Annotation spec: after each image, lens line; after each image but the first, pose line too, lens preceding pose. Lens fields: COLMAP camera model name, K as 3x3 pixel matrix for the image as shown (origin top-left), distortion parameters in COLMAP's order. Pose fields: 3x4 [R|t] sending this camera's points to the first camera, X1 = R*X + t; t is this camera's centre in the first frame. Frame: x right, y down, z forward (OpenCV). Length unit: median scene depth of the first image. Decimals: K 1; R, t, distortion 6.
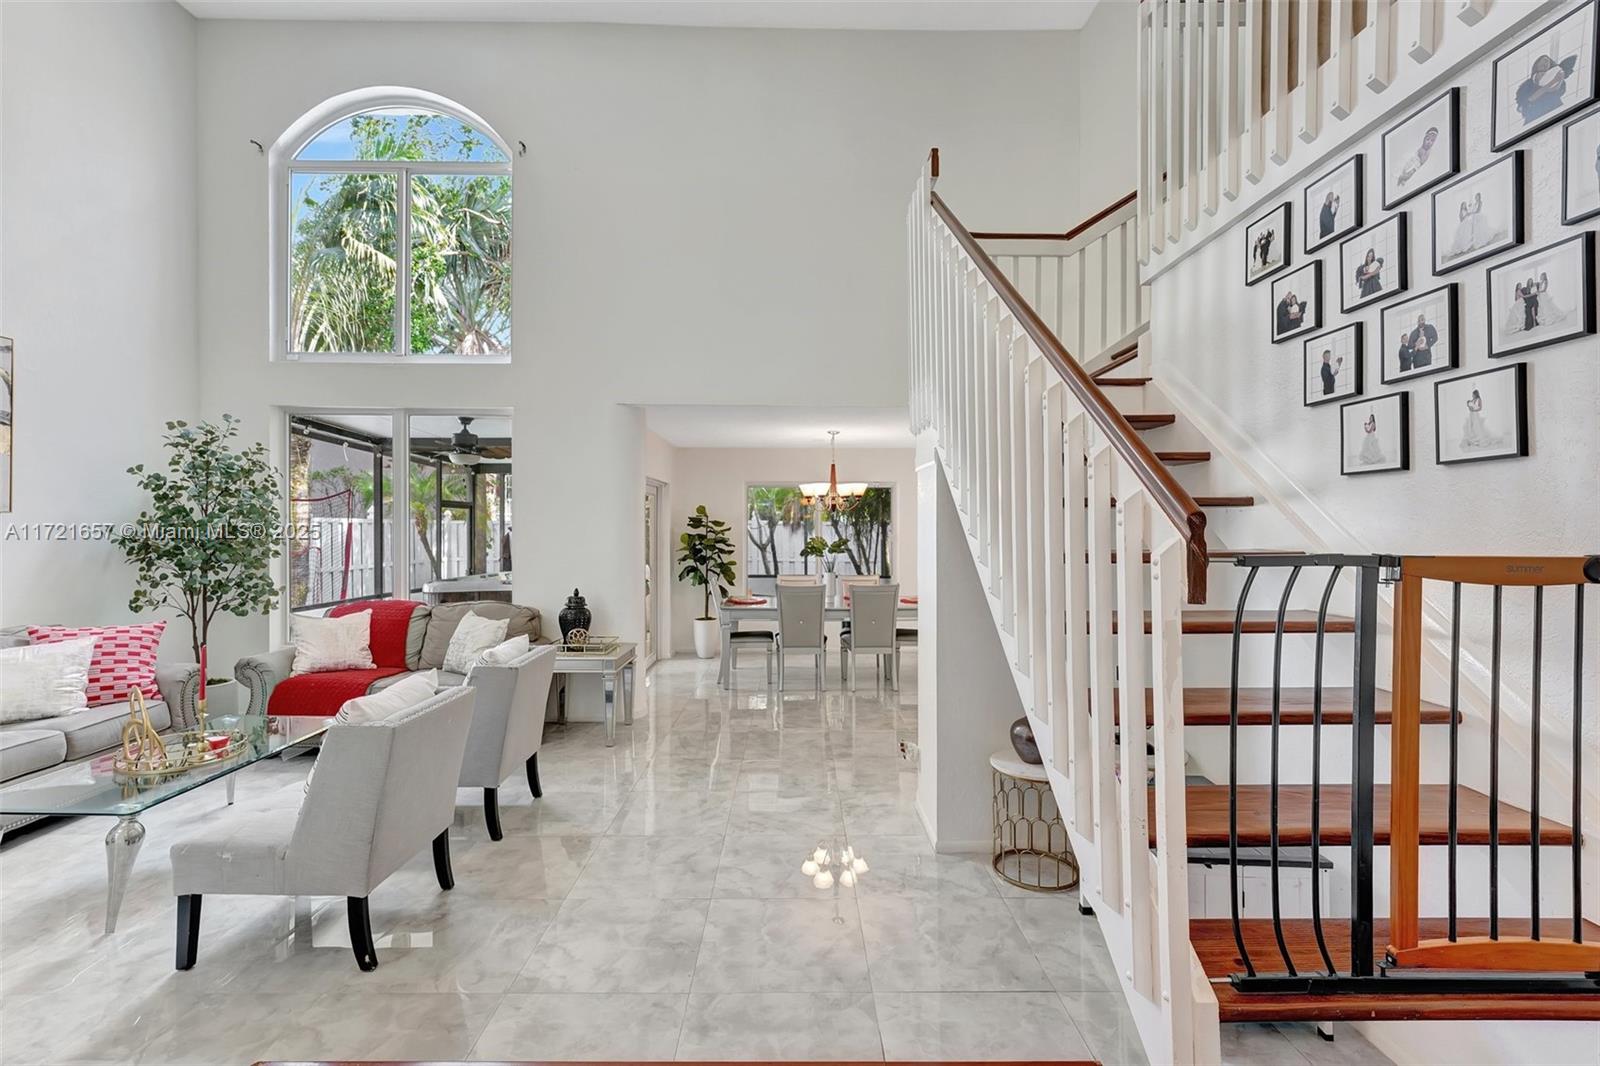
lens RADIAL K [[719.9, 0, 807.9], [0, 719.9, 533.4], [0, 0, 1]] dist [0.000085, -0.000010]
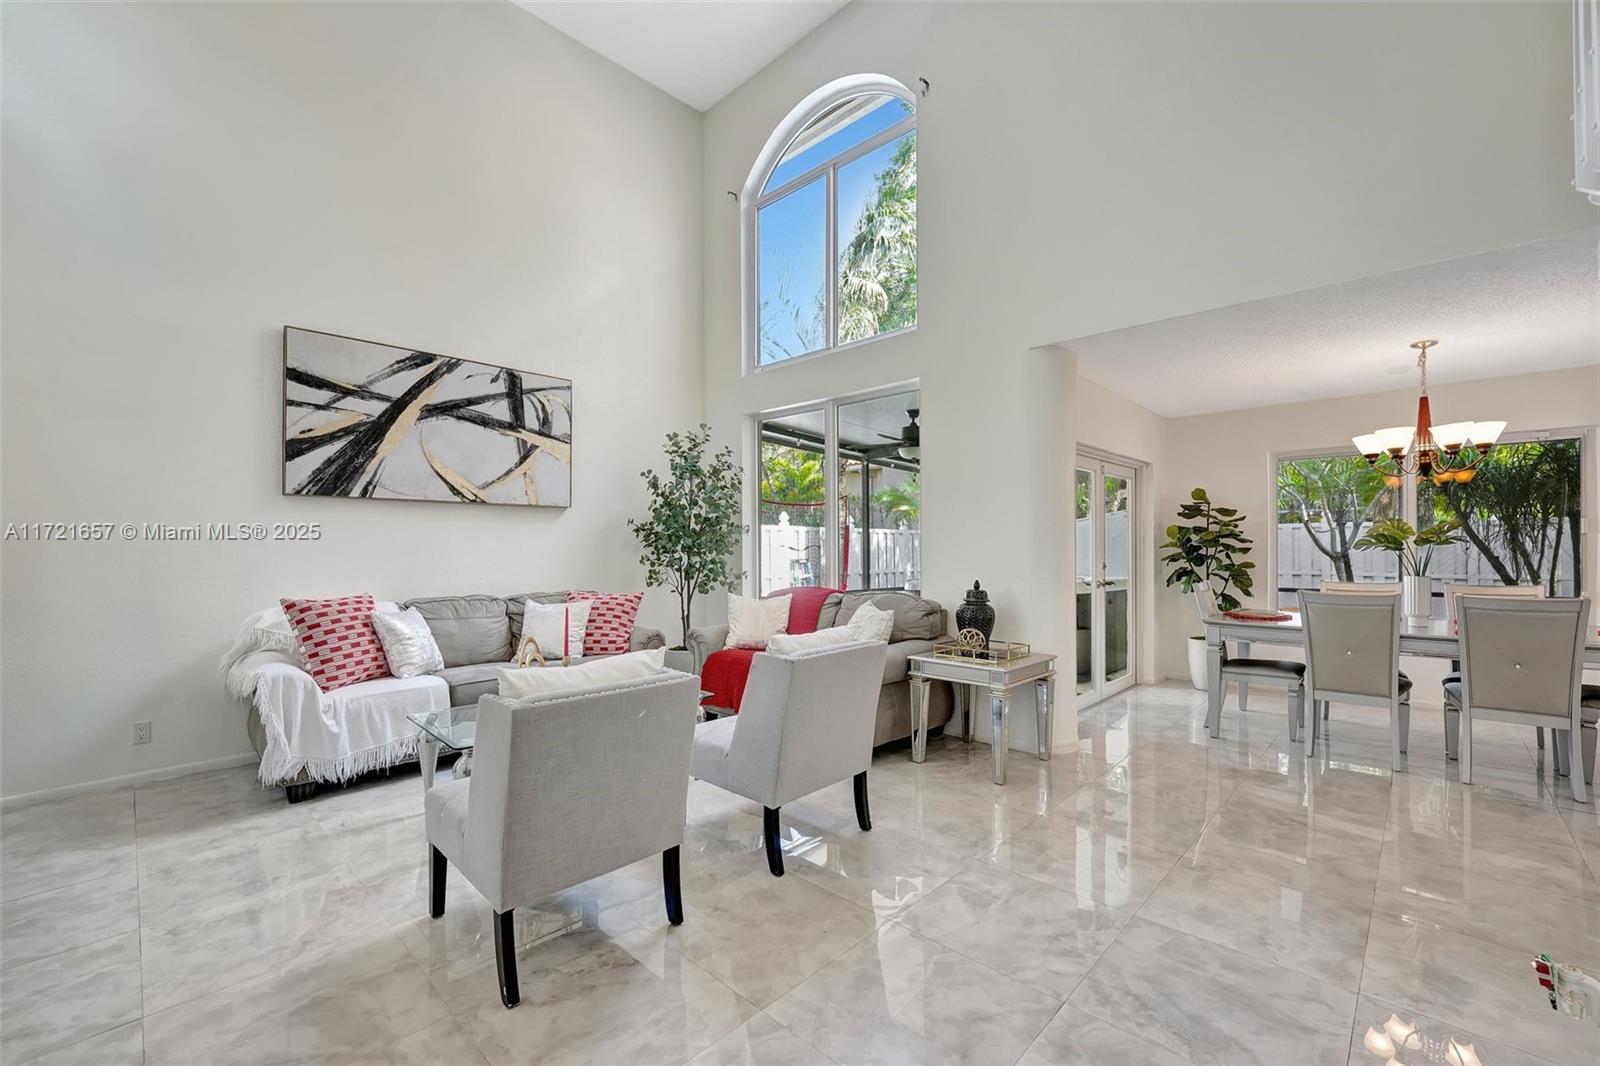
lens RADIAL K [[659.4, 0, 800.4], [0, 659.4, 551.8], [0, 0, 1]] dist [-0.009835, 0.000137]
pose [[0.709267, -0.002556, -0.704936, 0.052037], [0.000784, 0.999996, -0.002837, 0.036297], [0.704940, 0.001460, 0.709266, 0.257174]]
